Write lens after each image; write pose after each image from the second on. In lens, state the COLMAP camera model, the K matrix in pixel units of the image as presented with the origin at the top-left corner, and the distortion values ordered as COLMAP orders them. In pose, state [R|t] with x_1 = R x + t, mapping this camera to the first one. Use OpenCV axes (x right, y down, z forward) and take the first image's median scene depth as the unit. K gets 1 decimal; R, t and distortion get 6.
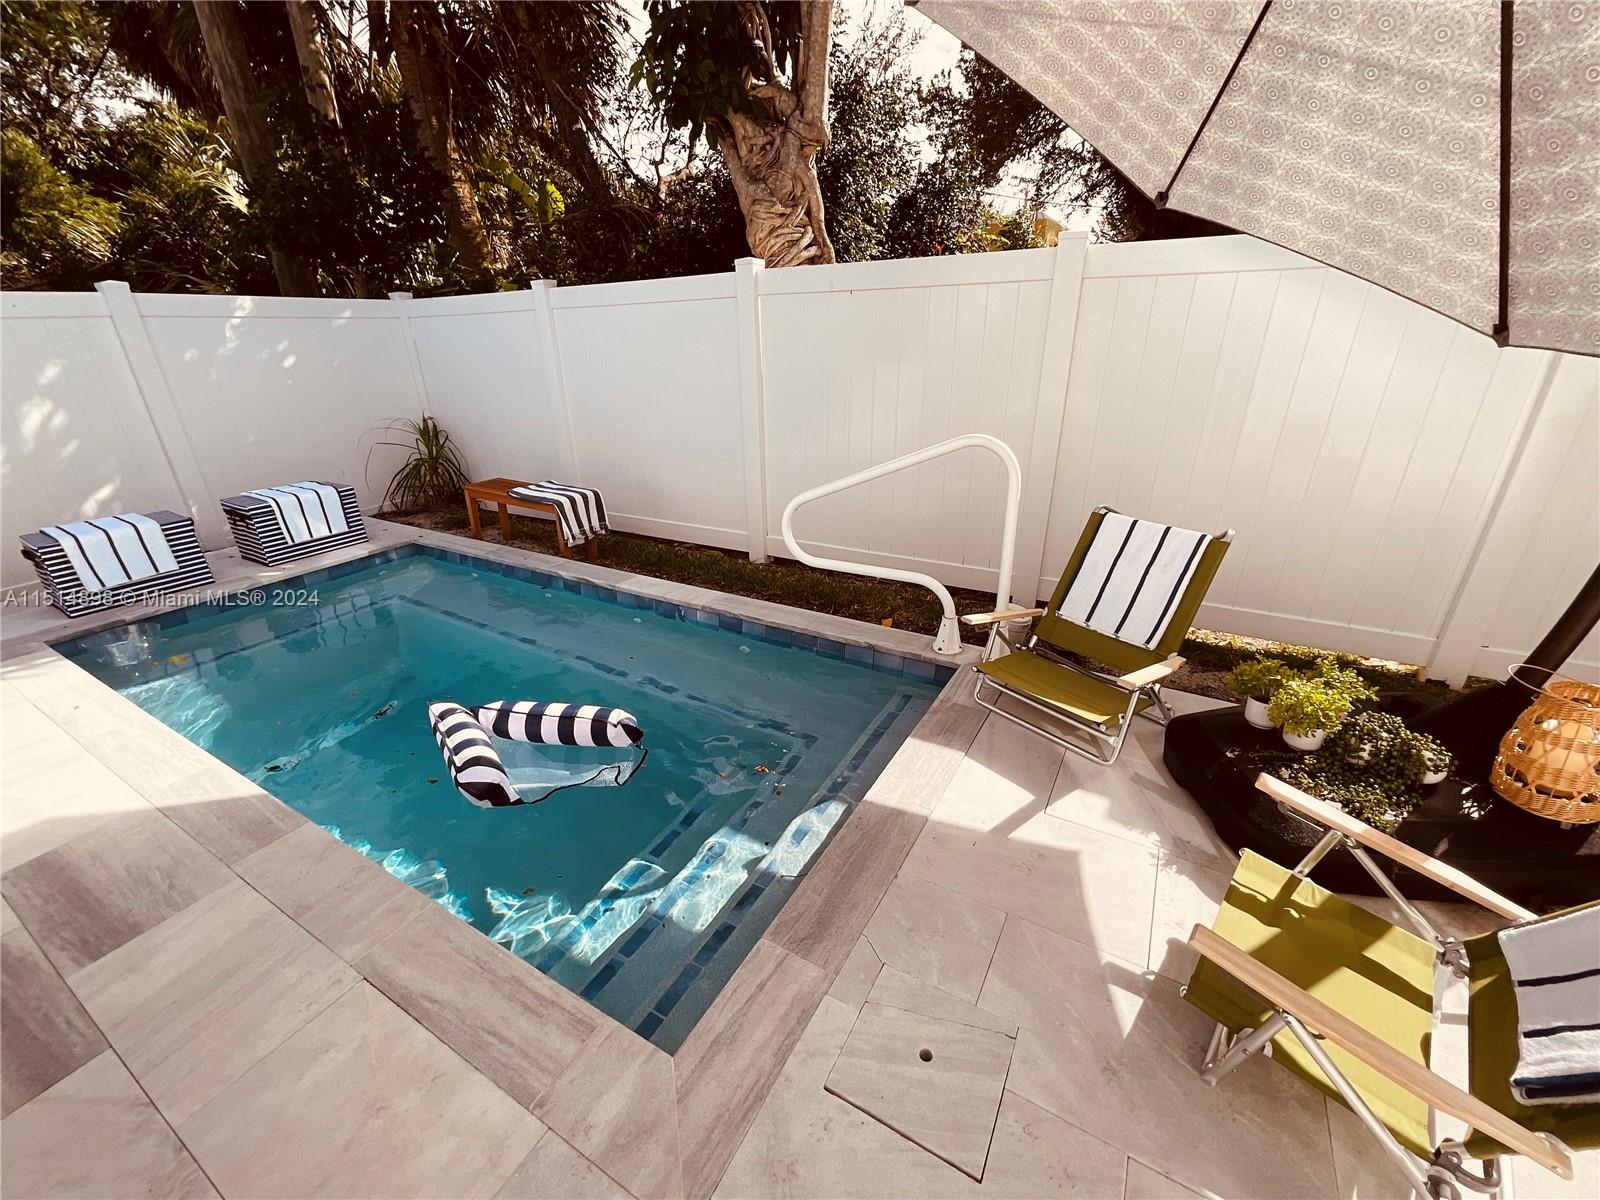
lens RADIAL K [[645.6, 0, 802.2], [0, 645.6, 599.8], [0, 0, 1]] dist [-0.000062, -0.002363]
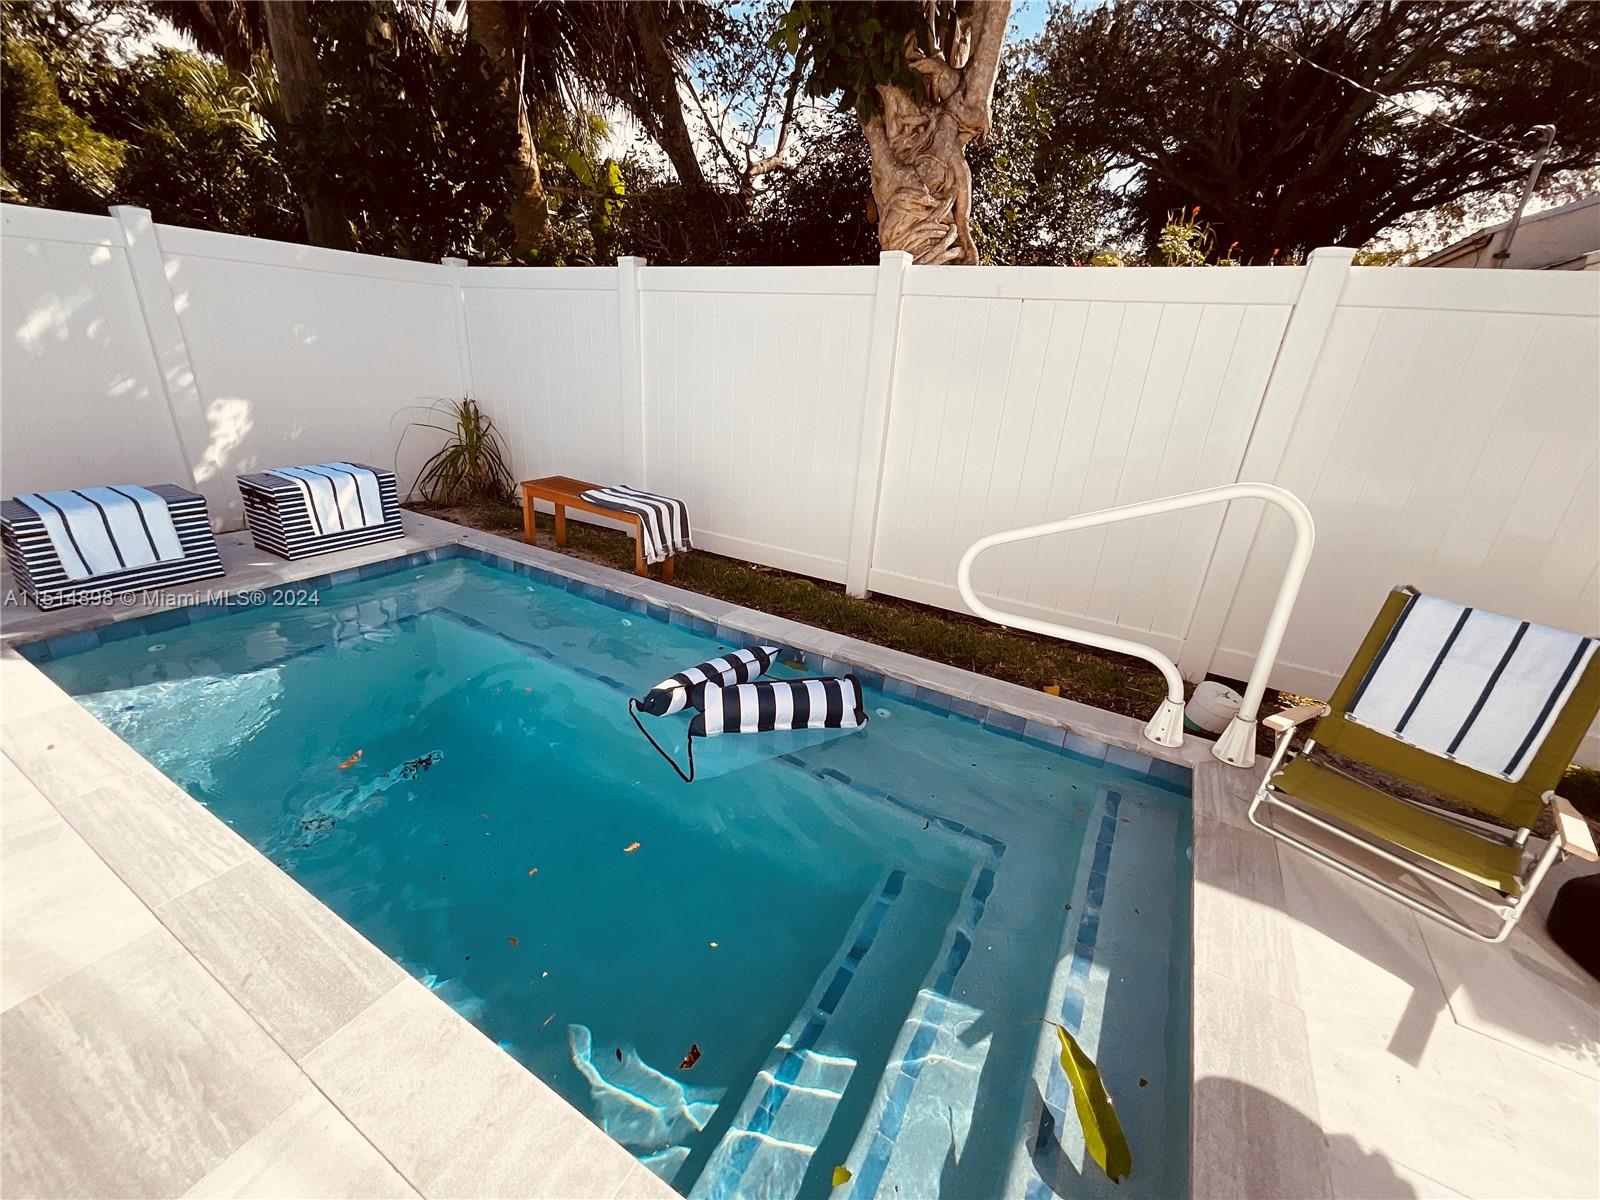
lens RADIAL K [[645.6, 0, 801.0], [0, 645.6, 600.6], [0, 0, 1]] dist [-0.000062, -0.002363]
pose [[0.996401, 0.077210, 0.034972, -0.196275], [-0.076420, 0.996801, -0.023389, -0.031355], [-0.036666, 0.020633, 0.999115, 0.144433]]
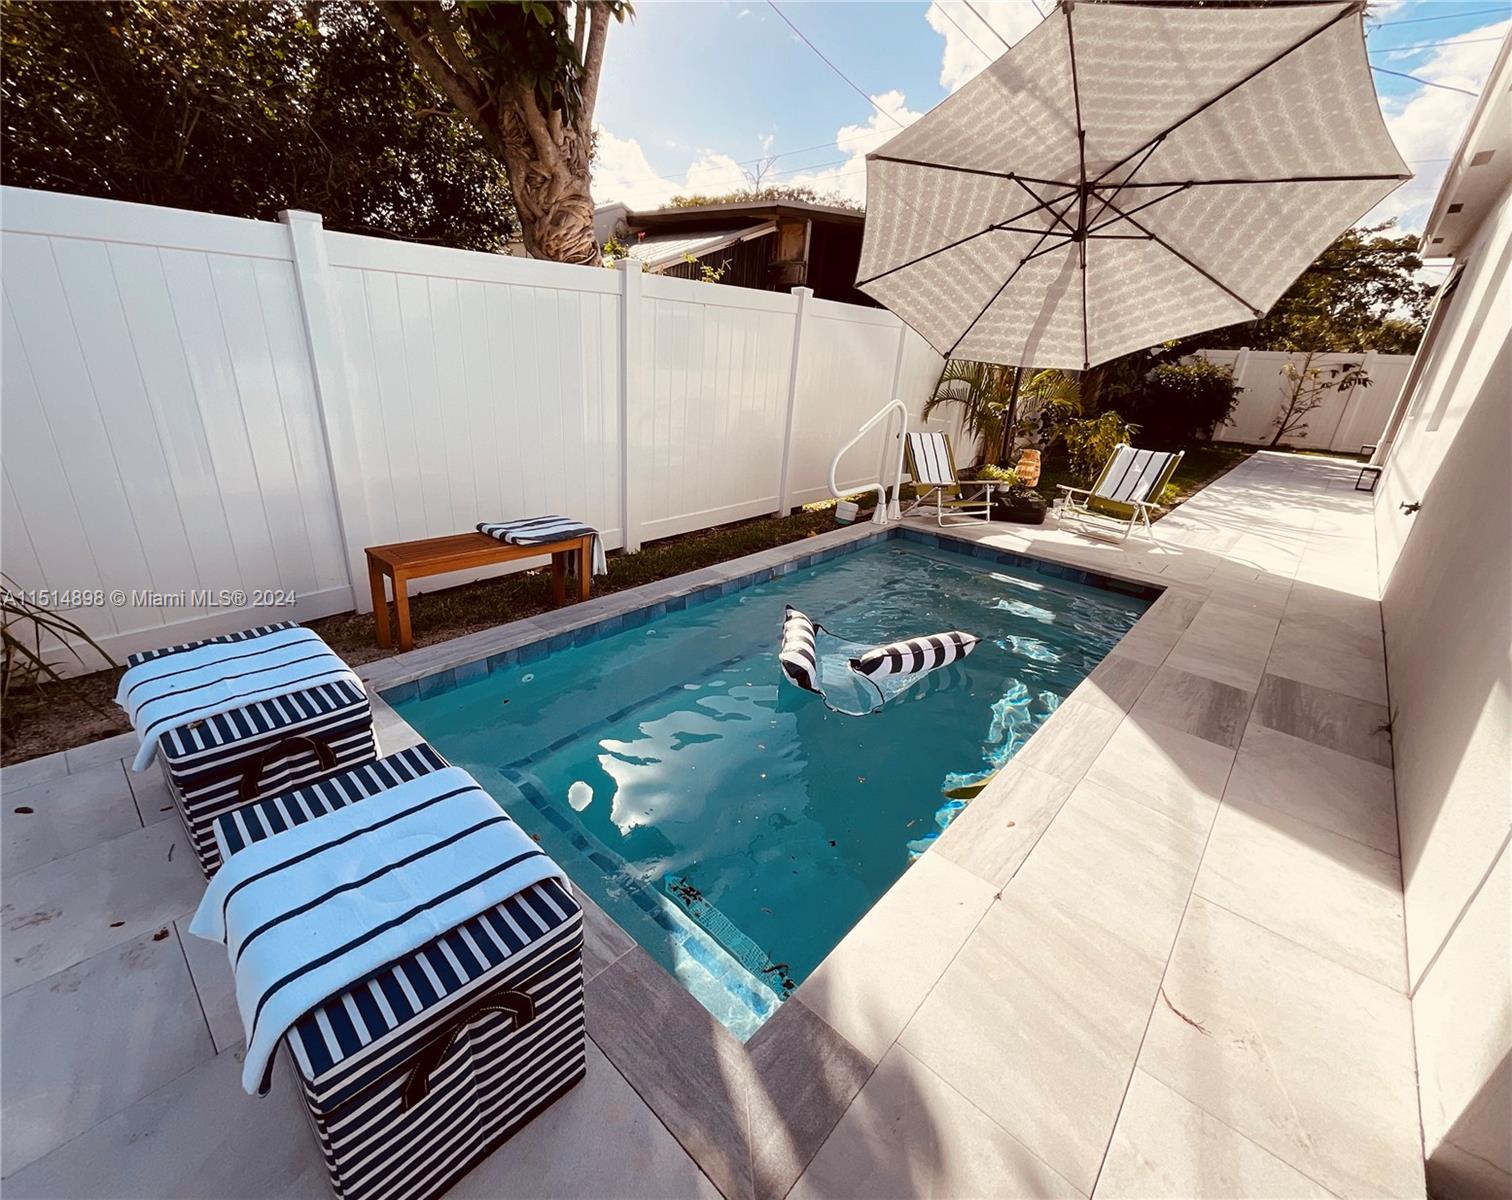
lens RADIAL K [[636.8, 0, 712.0], [0, 636.8, 602.3], [0, 0, 1]] dist [-0.009818, -0.000067]
pose [[0.241024, -0.330146, 0.912640, -1.151658], [0.327658, 0.912830, 0.243682, -0.224198], [-0.913536, 0.240300, 0.328189, 0.656953]]
